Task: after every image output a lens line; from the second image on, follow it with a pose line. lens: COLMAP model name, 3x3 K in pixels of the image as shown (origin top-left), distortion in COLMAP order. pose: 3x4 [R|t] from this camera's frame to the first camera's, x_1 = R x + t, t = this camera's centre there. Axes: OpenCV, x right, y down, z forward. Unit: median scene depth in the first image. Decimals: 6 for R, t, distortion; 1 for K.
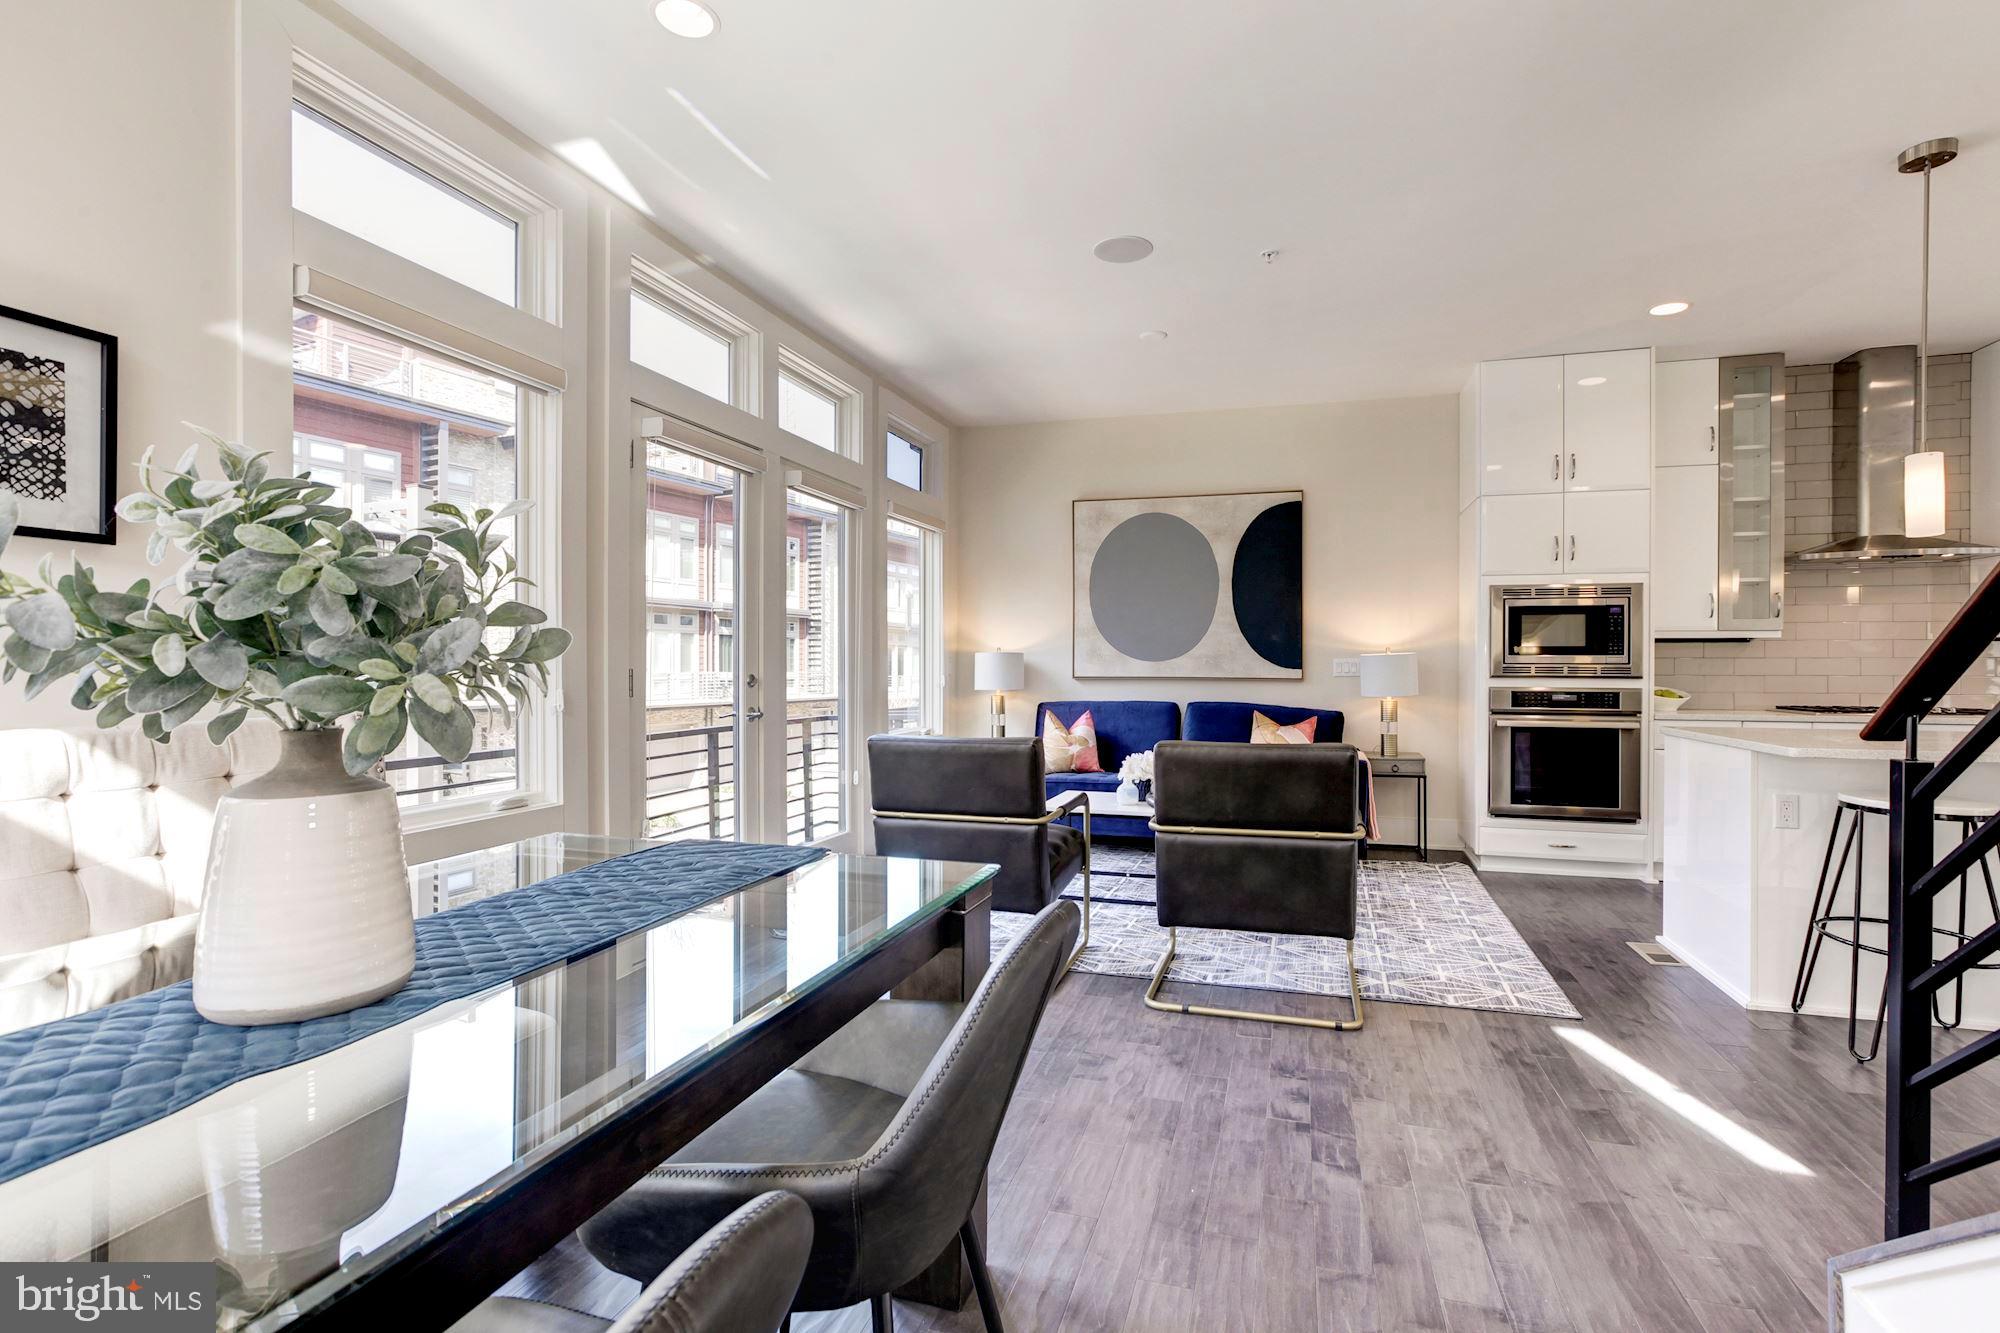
lens RADIAL K [[924.9, 0, 1009.1], [0, 924.9, 672.4], [0, 0, 1]] dist [-0.055494, 0.027789]
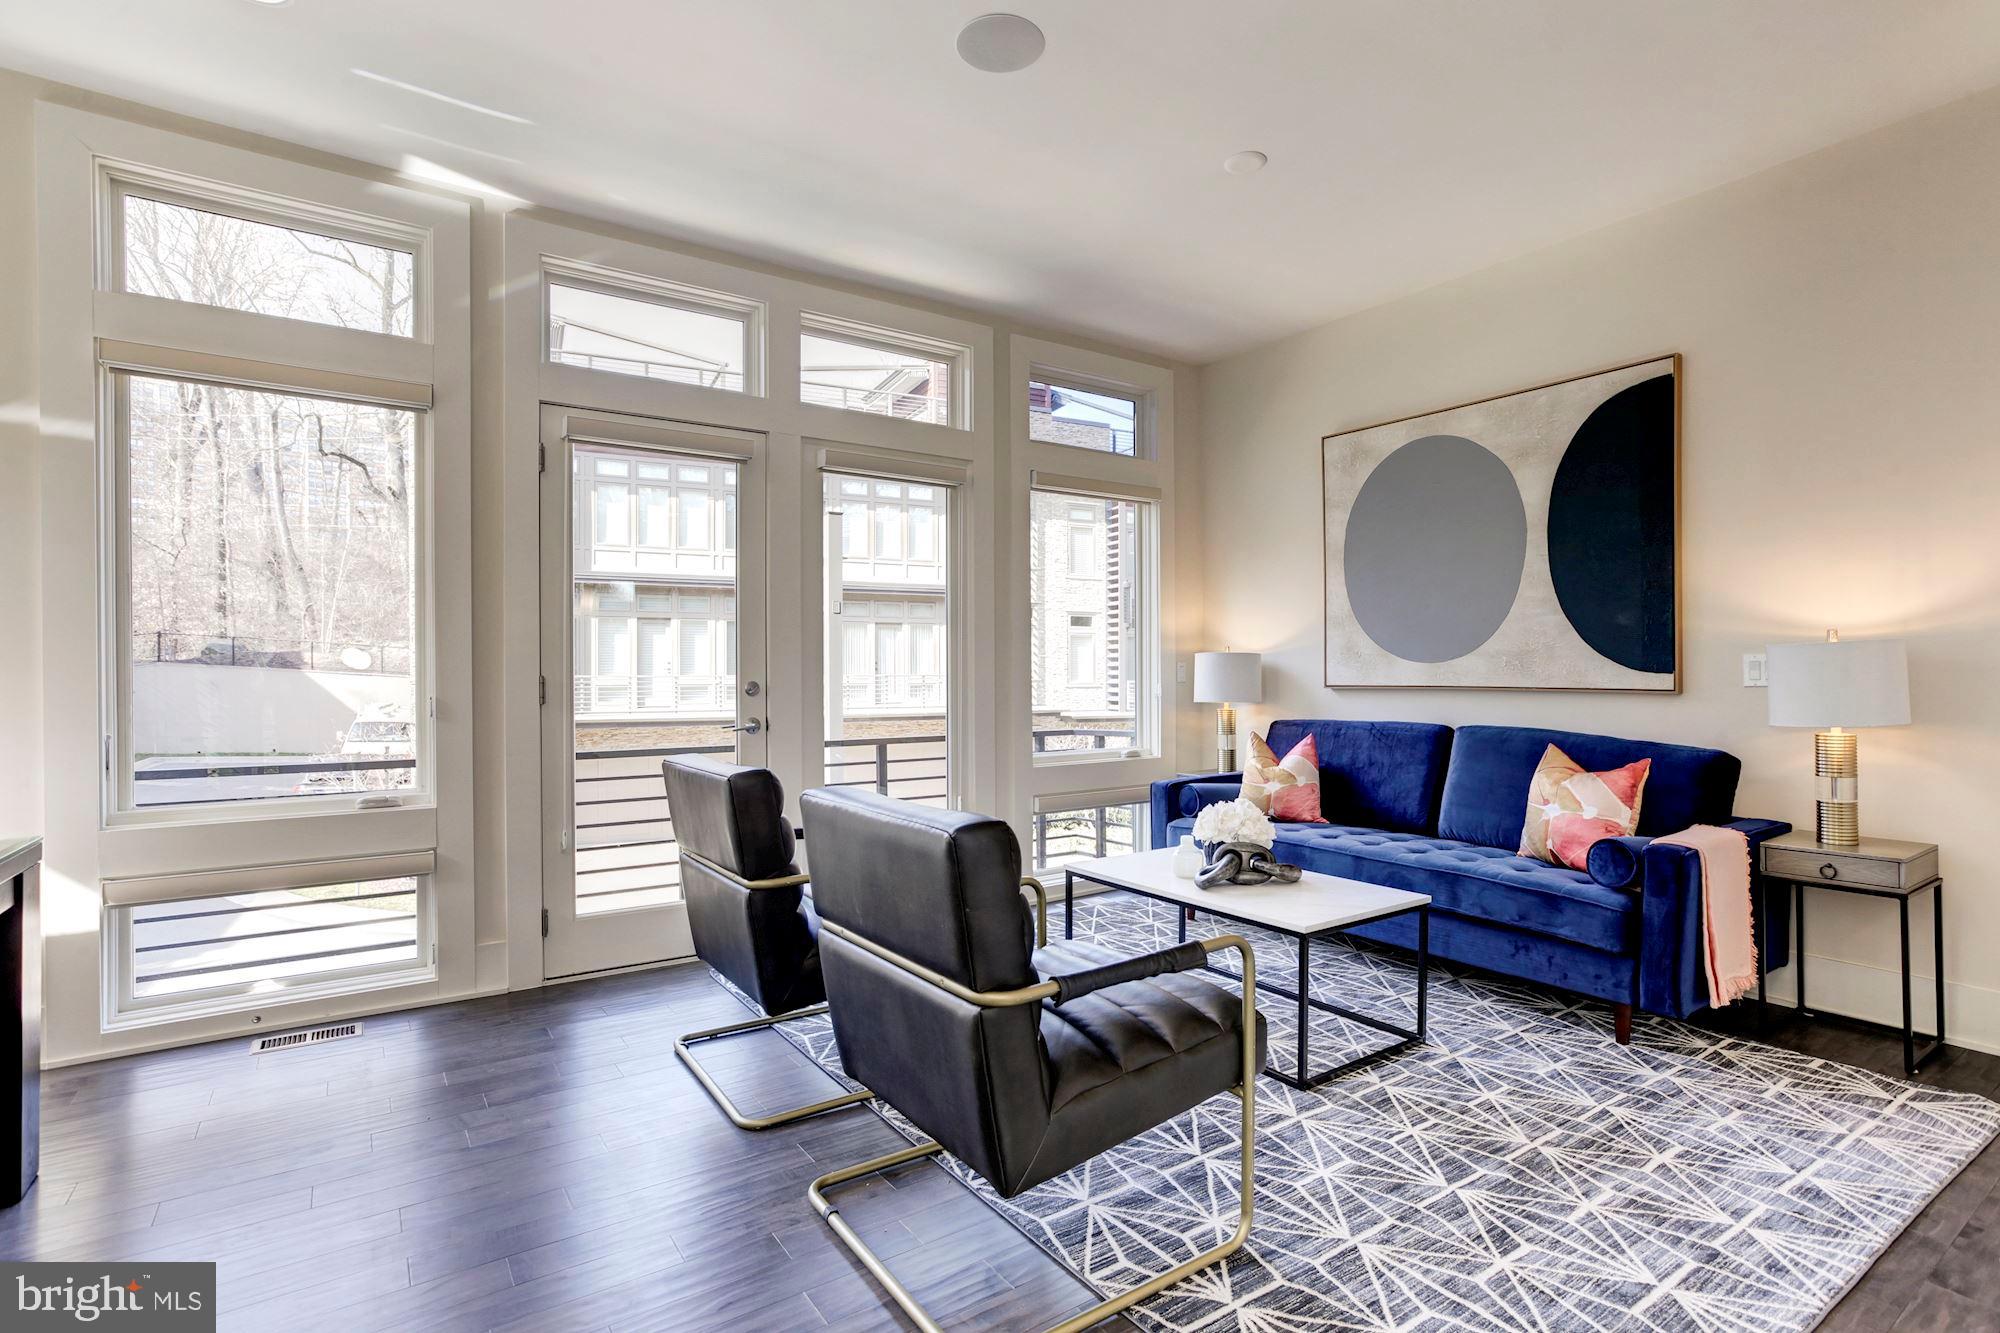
lens RADIAL K [[970.1, 0, 1003.6], [0, 970.1, 671.2], [0, 0, 1]] dist [-0.001008, 0.000307]
pose [[0.789600, -0.005148, -0.613600, 0.425639], [0.000687, 0.999972, -0.007505, -0.000953], [0.613621, 0.005505, 0.789582, 0.334359]]
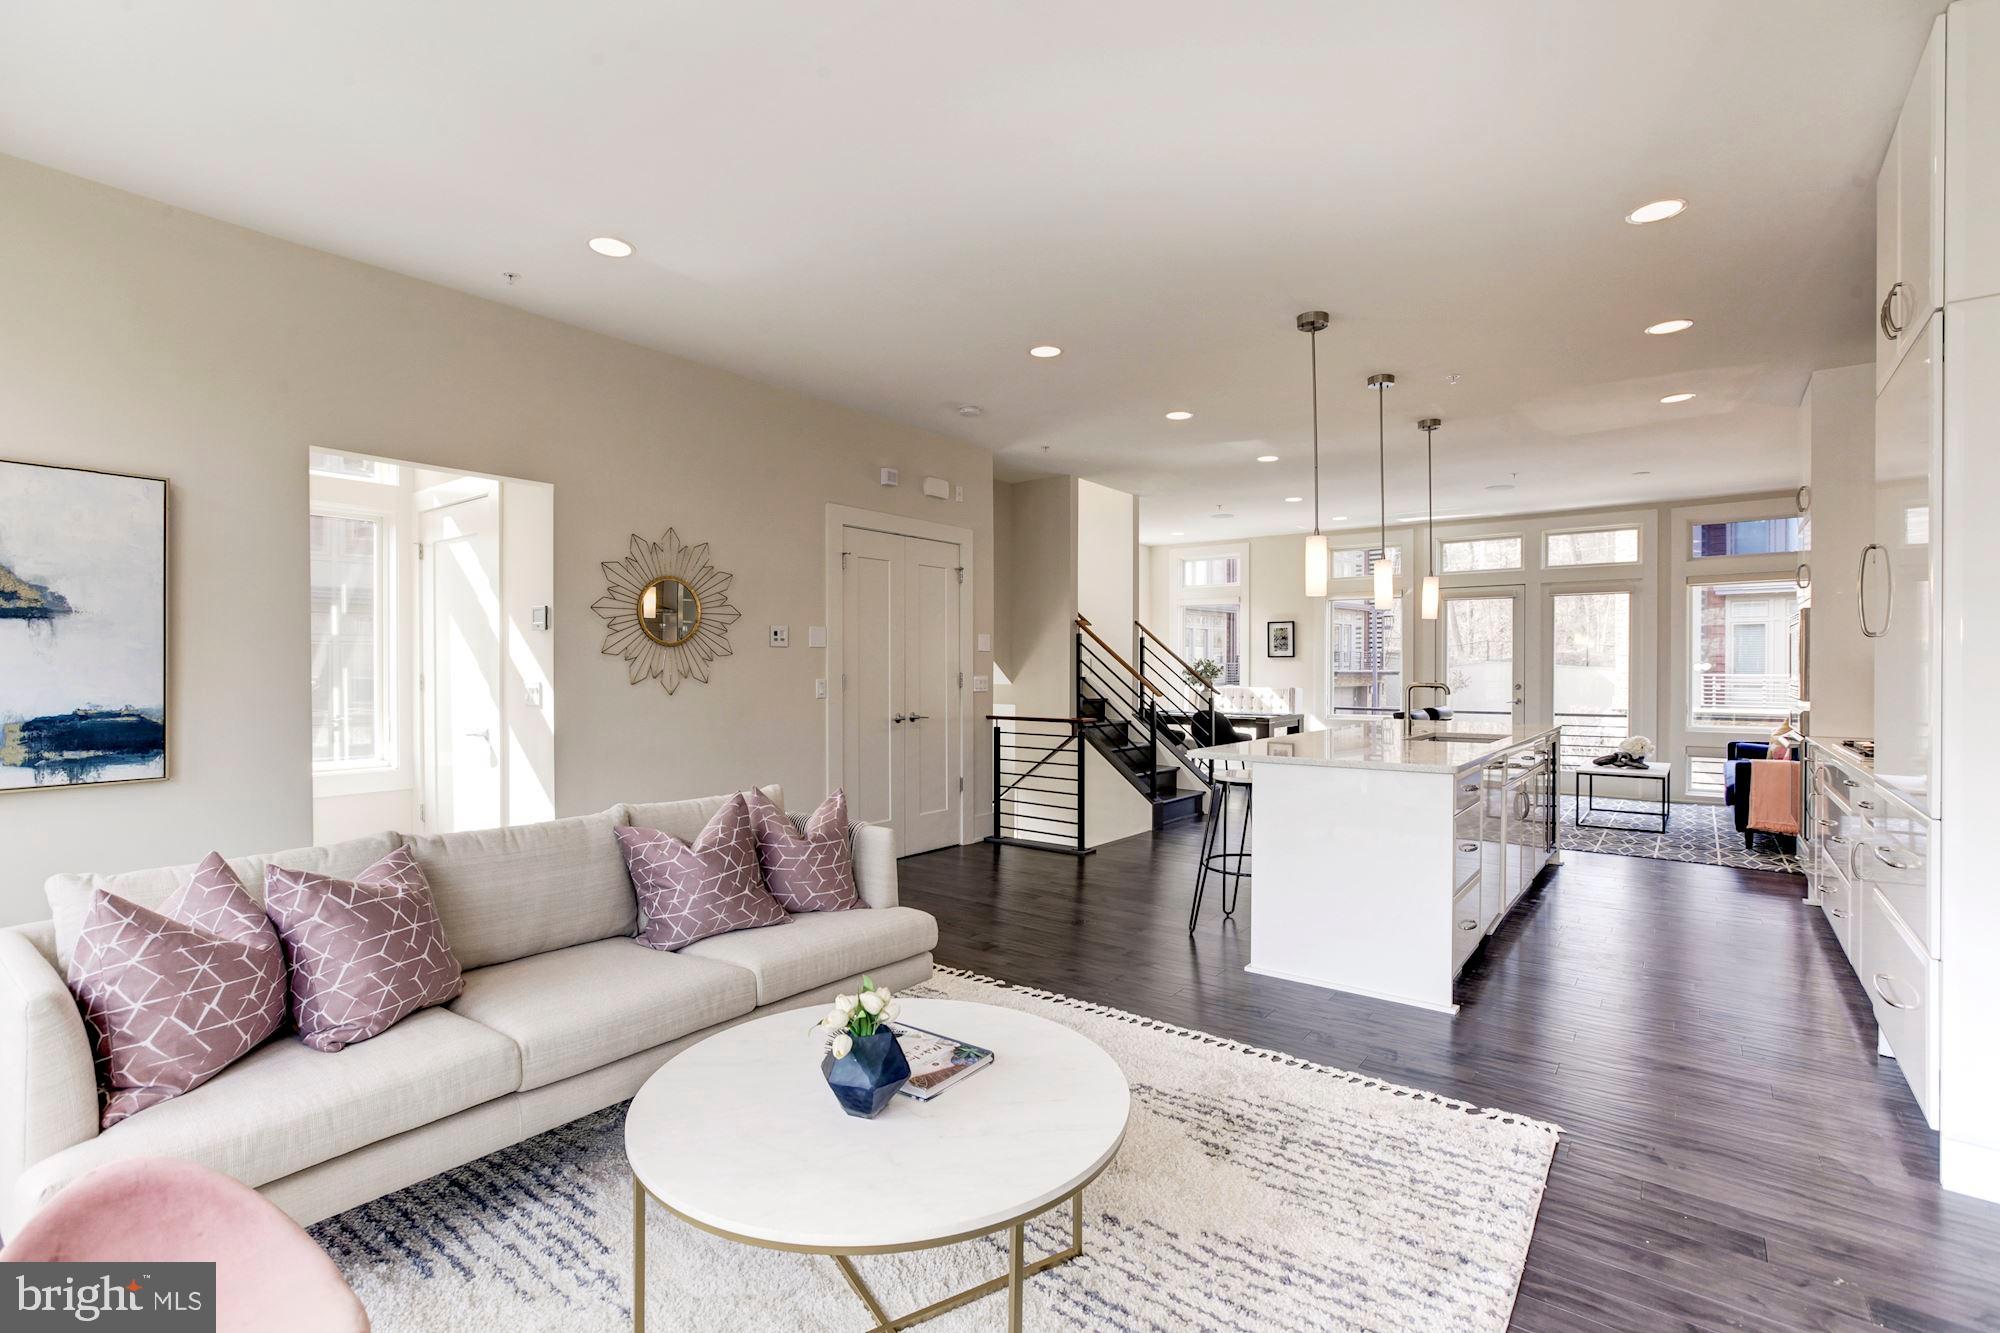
lens RADIAL K [[898.9, 0, 1000.0], [0, 898.9, 666.5], [0, 0, 1]] dist [-0.001154, -0.000091]
pose [[-0.352508, -0.004862, -0.935796, 1.892685], [-0.006630, 0.999974, -0.002698, -0.023571], [0.935785, 0.005253, -0.352531, 0.489883]]
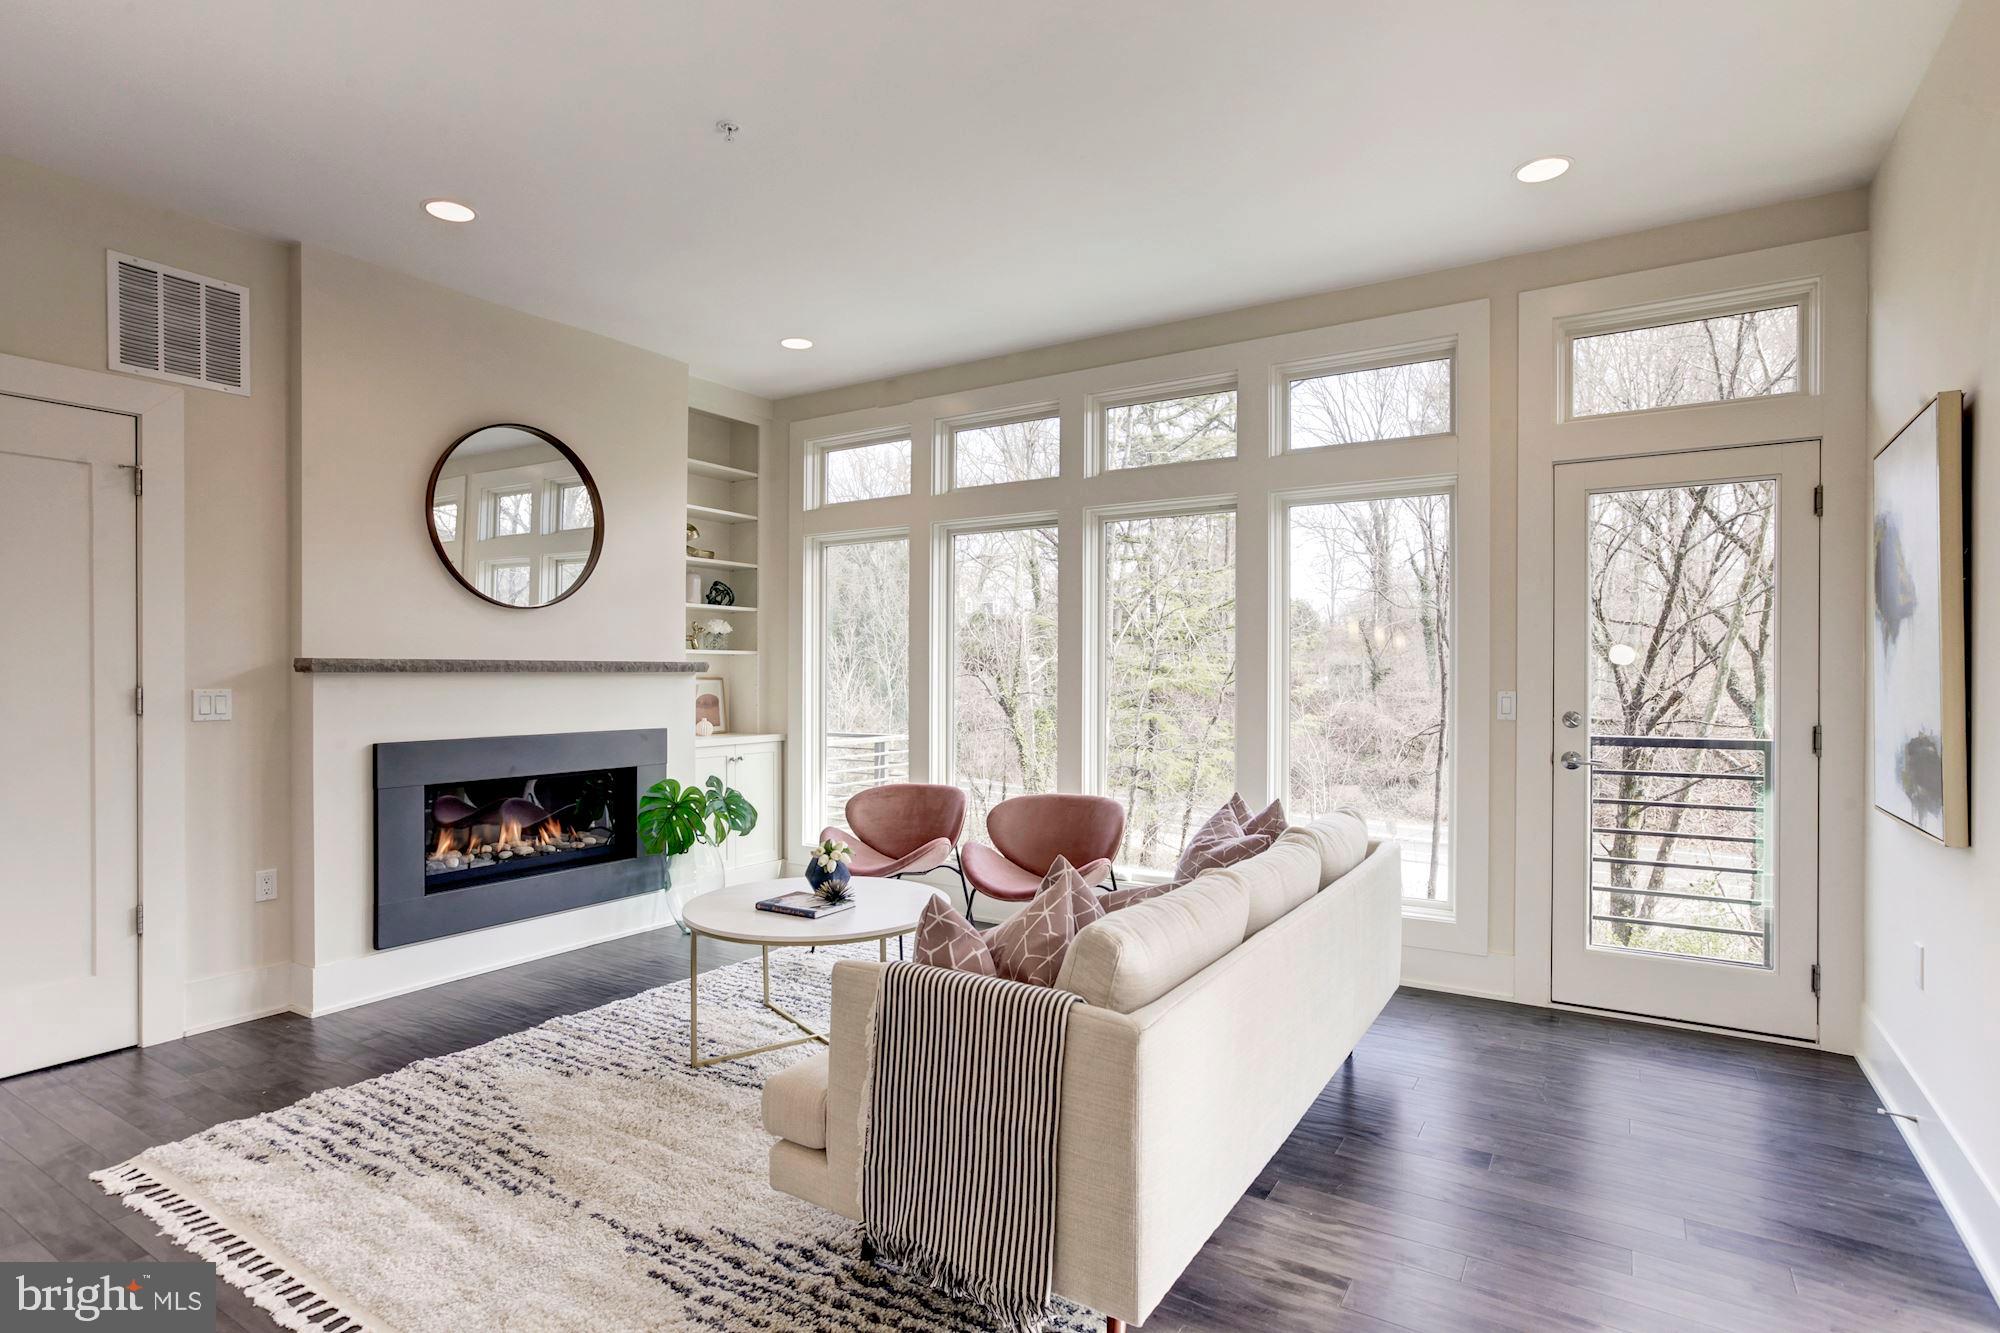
lens RADIAL K [[1017.9, 0, 1000.0], [0, 1017.9, 666.5], [0, 0, 1]] dist [0.000865, 0.000308]
pose [[0.257452, 0.005520, 0.966275, 0.953204], [0.006807, 0.999949, -0.007527, -0.021747], [-0.966267, 0.008516, 0.257401, 0.033219]]
